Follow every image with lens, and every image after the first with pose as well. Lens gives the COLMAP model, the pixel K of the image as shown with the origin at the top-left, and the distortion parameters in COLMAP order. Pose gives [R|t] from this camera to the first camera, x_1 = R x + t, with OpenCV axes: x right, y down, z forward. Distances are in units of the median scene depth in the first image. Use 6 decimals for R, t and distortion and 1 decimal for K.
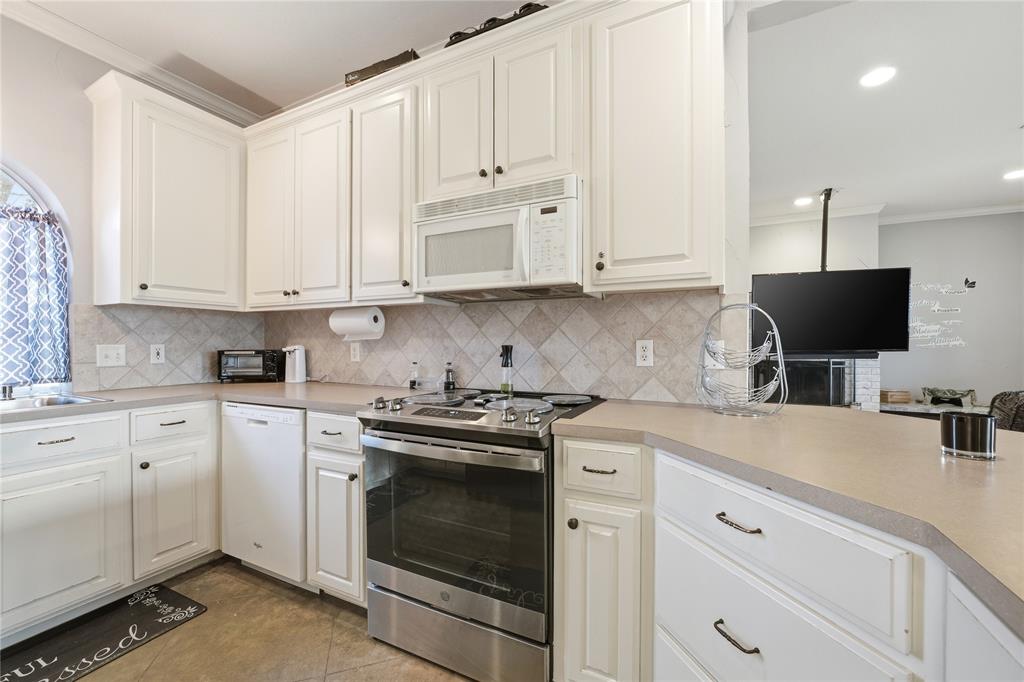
lens RADIAL K [[407.8, 0, 512.0], [0, 407.8, 341.0], [0, 0, 1]] dist [-0.002770, 0.000264]
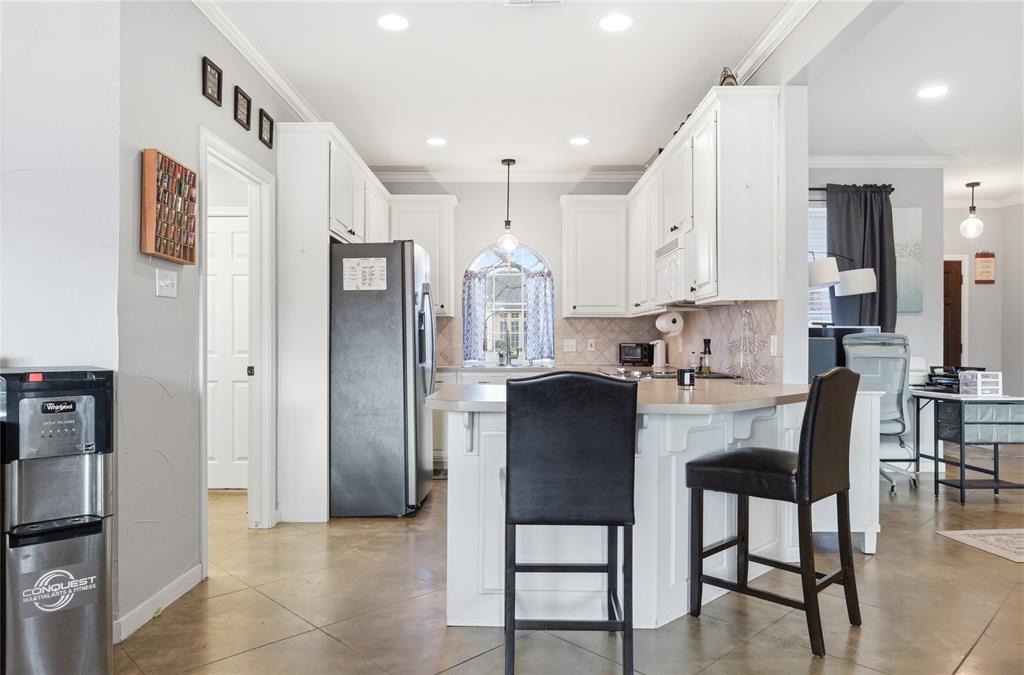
lens RADIAL K [[691.1, 0, 512.0], [0, 691.1, 337.5], [0, 0, 1]] dist [-0.000068, -0.000145]
pose [[0.461656, -0.005663, -0.887041, 1.516562], [0.003879, 0.999983, -0.004365, 0.011709], [0.887050, -0.001426, 0.461670, -0.597163]]
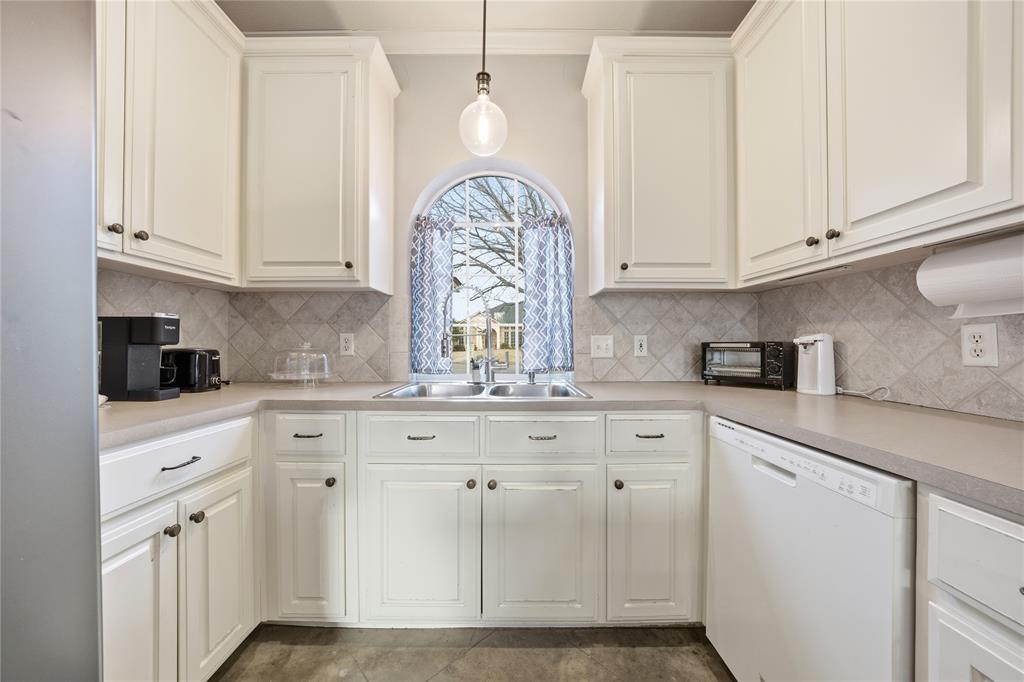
lens RADIAL K [[364.5, 0, 508.6], [0, 364.5, 347.5], [0, 0, 1]] dist [-0.014543, 0.000155]
pose [[0.453601, 0.008747, -0.891162, -0.292203], [0.005181, 0.999909, 0.012452, 0.024751], [0.891190, -0.010265, 0.453514, 0.383259]]
